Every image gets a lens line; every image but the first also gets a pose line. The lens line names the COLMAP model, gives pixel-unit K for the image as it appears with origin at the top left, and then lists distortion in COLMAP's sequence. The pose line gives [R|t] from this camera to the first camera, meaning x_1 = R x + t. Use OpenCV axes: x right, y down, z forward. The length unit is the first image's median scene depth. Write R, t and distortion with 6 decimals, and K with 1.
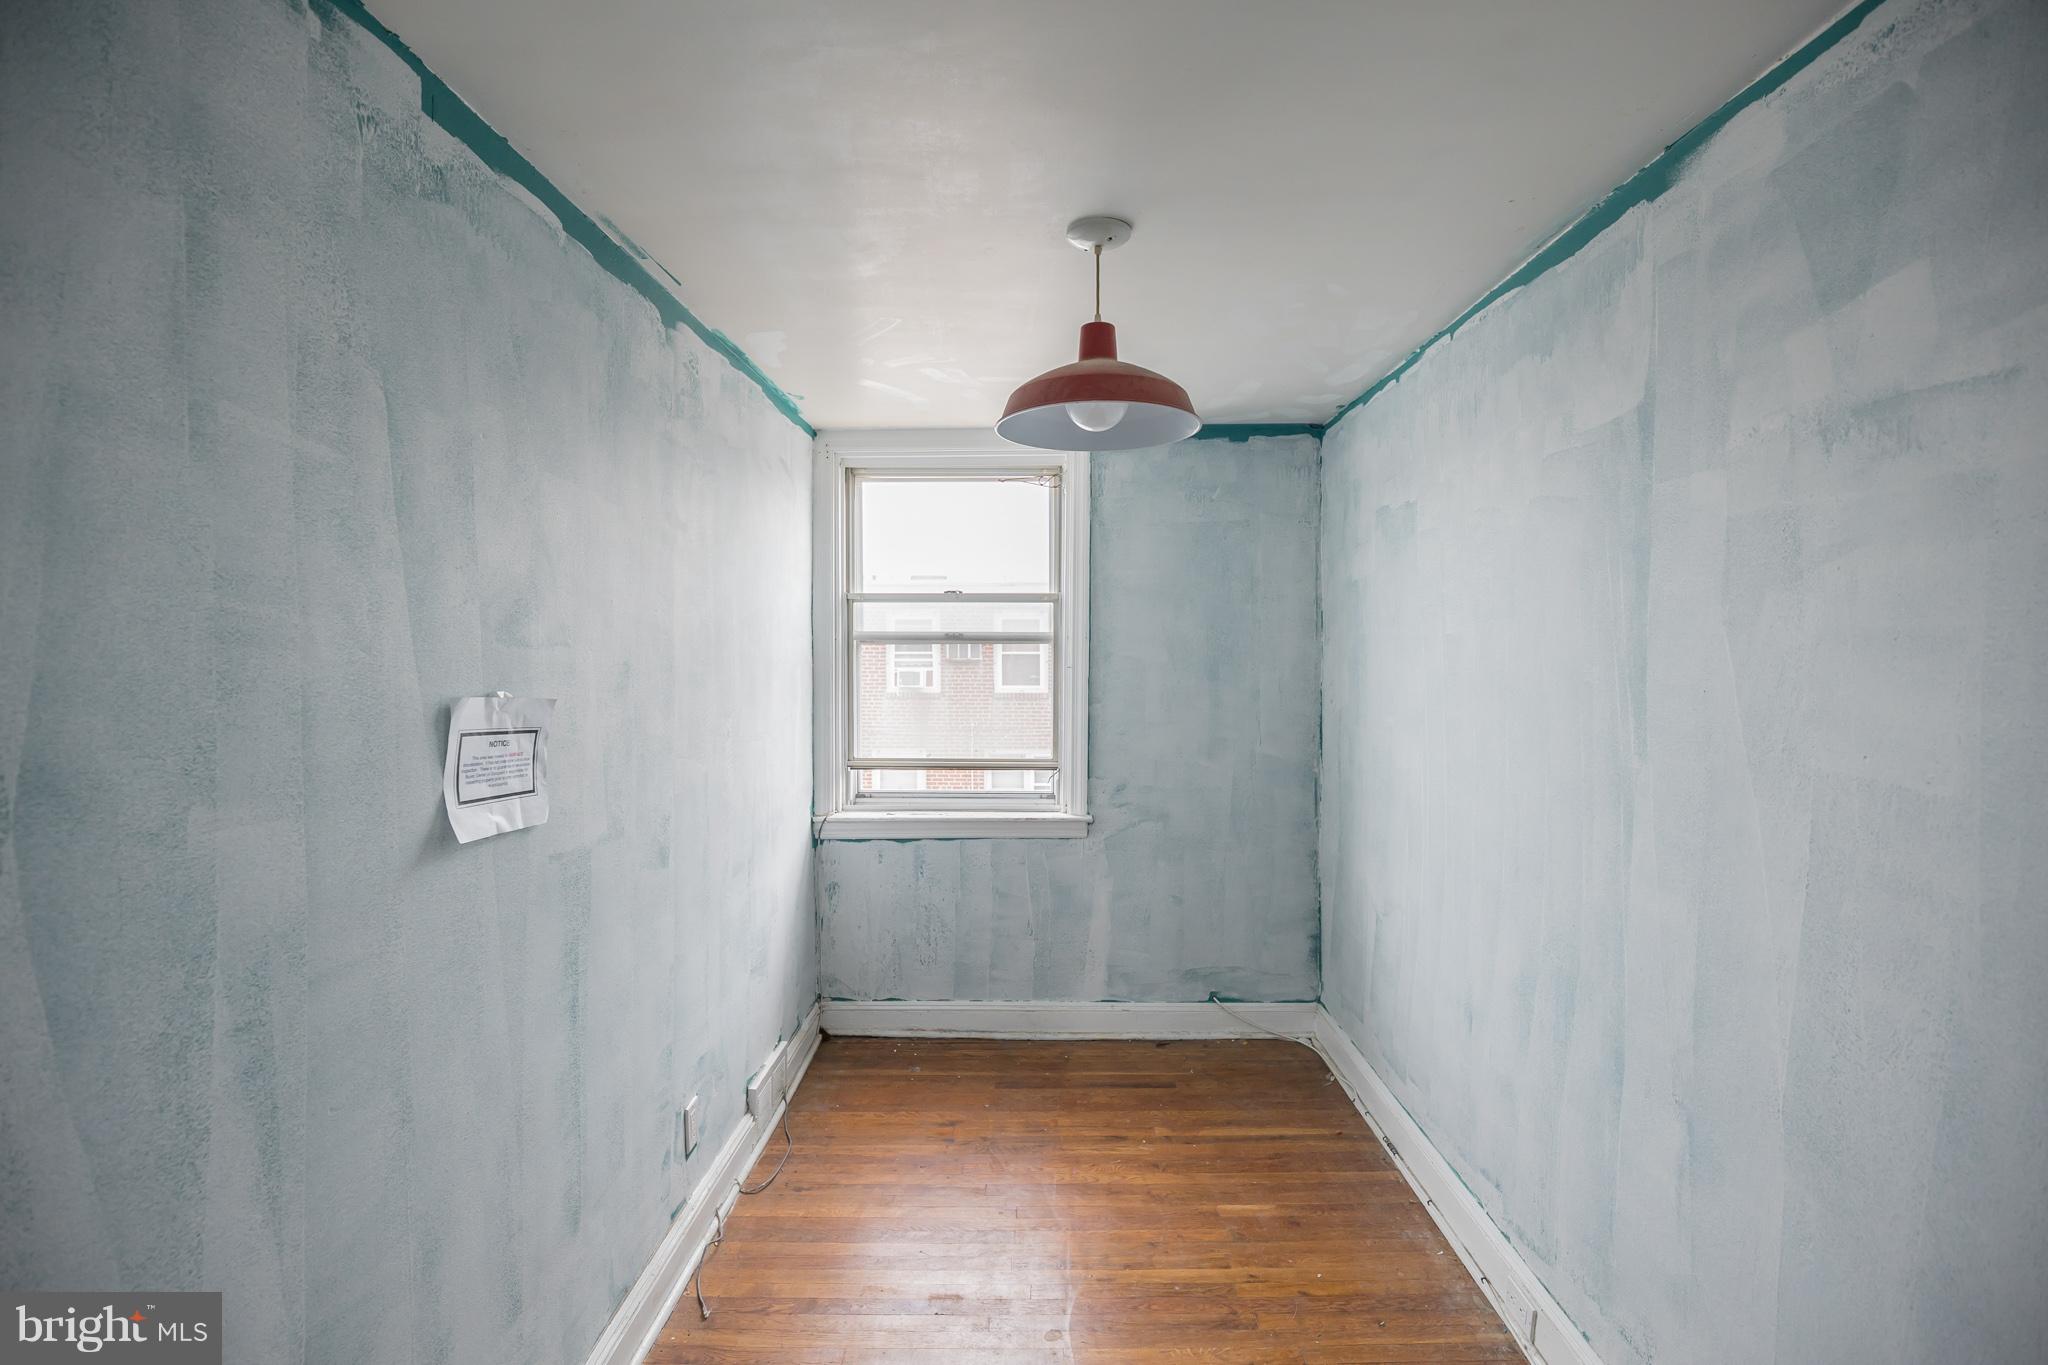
lens RADIAL K [[960.1, 0, 1024.0], [0, 960.1, 682.5], [0, 0, 1]] dist [0.001302, -0.000142]
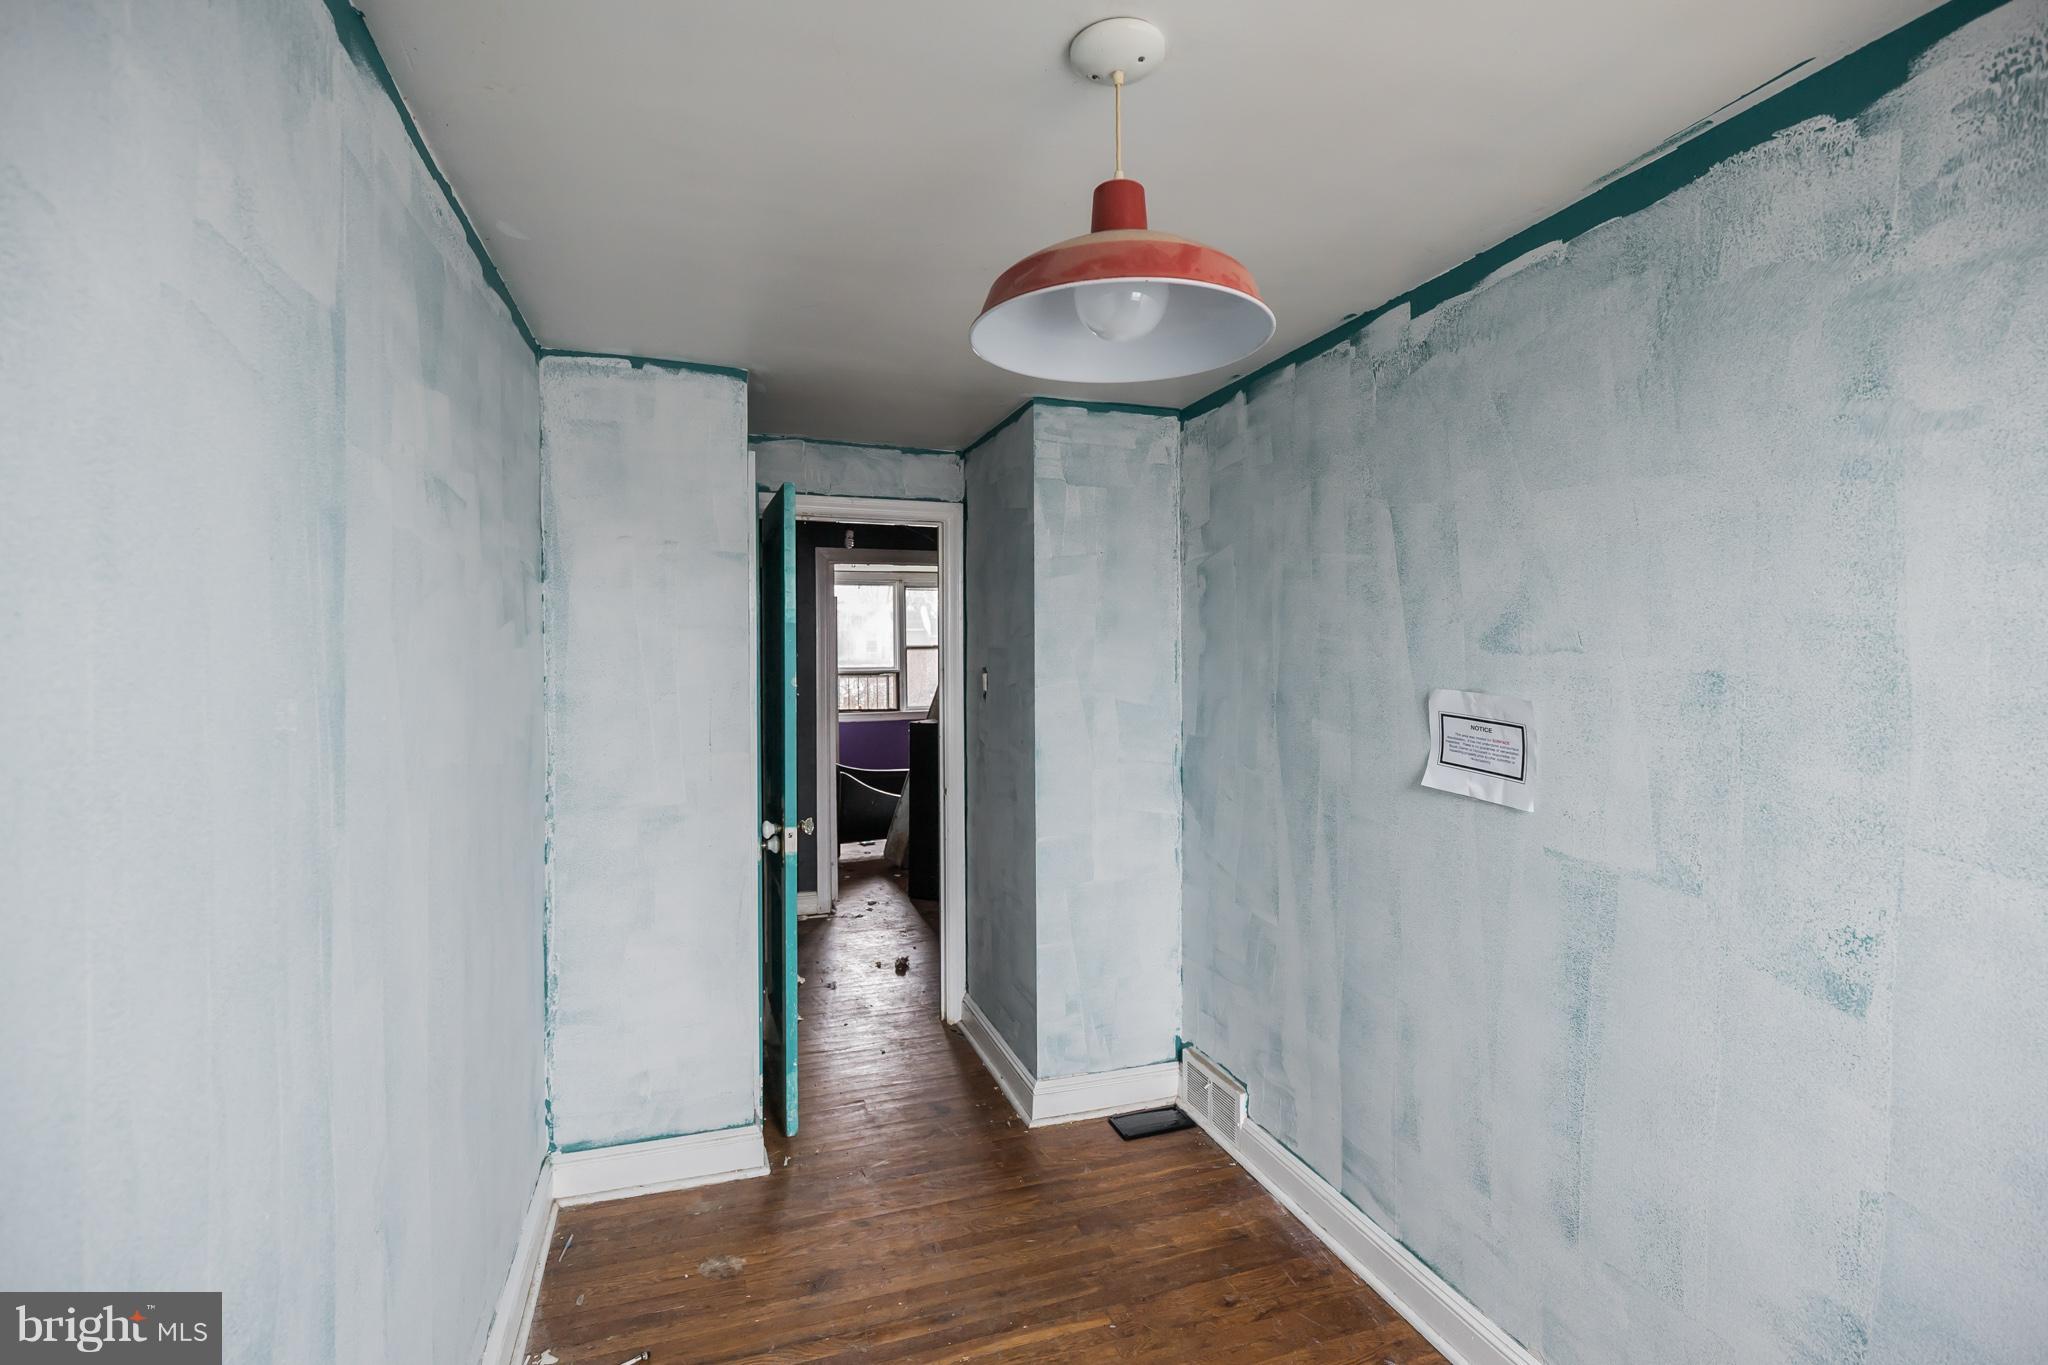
lens RADIAL K [[960.1, 0, 1024.0], [0, 960.1, 682.5], [0, 0, 1]] dist [0.001302, -0.000142]
pose [[-0.942613, 0.018887, -0.333352, 0.522802], [-0.001955, 0.998069, 0.062077, -0.088544], [0.333881, 0.059166, -0.940756, 2.304926]]
